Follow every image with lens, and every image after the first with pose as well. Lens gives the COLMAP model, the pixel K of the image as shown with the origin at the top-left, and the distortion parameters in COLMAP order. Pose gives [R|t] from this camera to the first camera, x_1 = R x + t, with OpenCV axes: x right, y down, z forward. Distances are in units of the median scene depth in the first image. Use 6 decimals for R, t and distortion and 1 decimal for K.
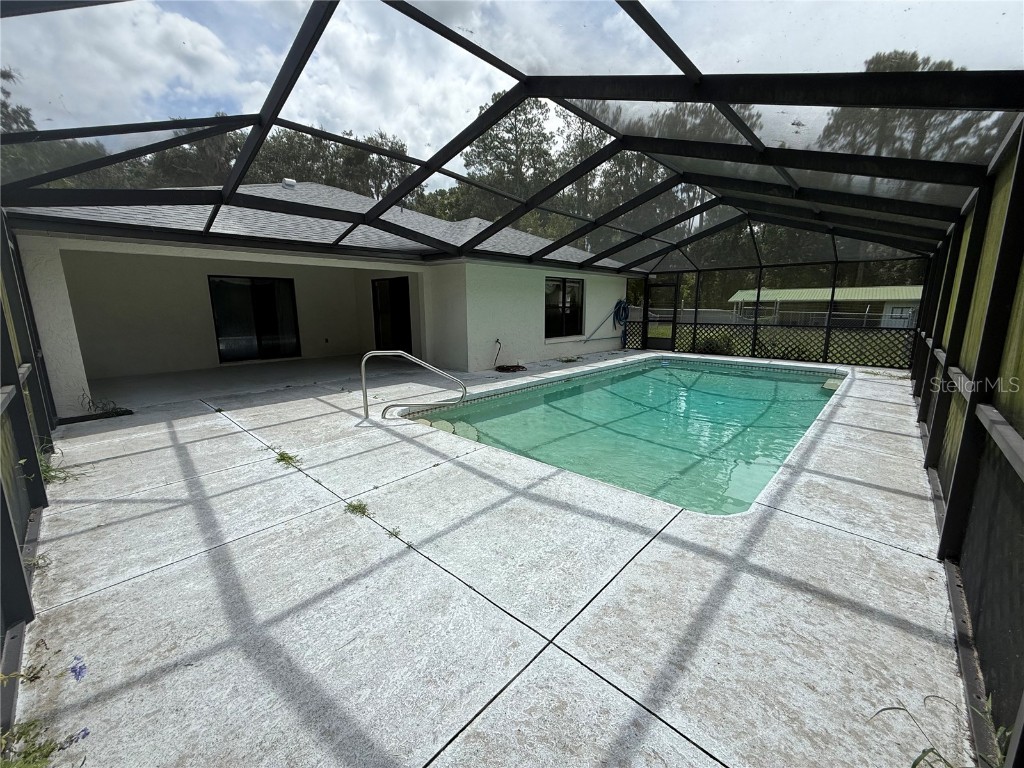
lens RADIAL K [[407.8, 0, 512.0], [0, 407.8, 384.0], [0, 0, 1]] dist [0.000119, -0.000111]
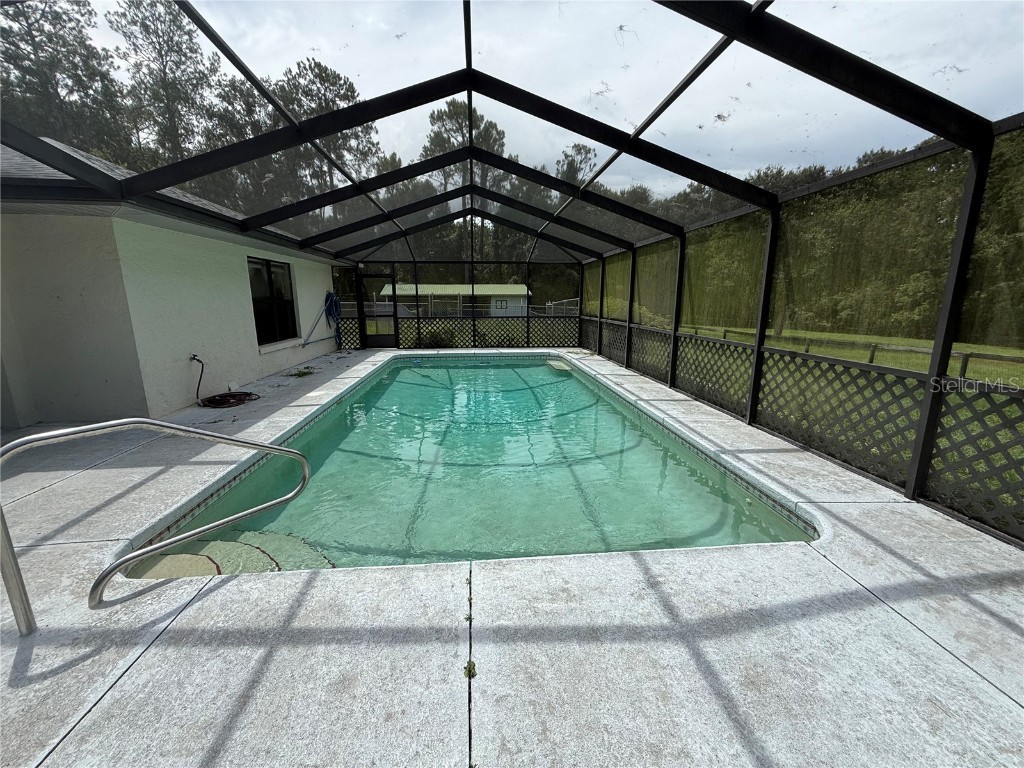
lens RADIAL K [[407.8, 0, 512.0], [0, 407.8, 384.0], [0, 0, 1]] dist [0.000119, -0.000111]
pose [[0.671265, -0.149847, 0.725913, -0.146843], [0.137854, 0.987504, 0.076370, -0.044044], [-0.728286, 0.048805, 0.683534, 0.227537]]
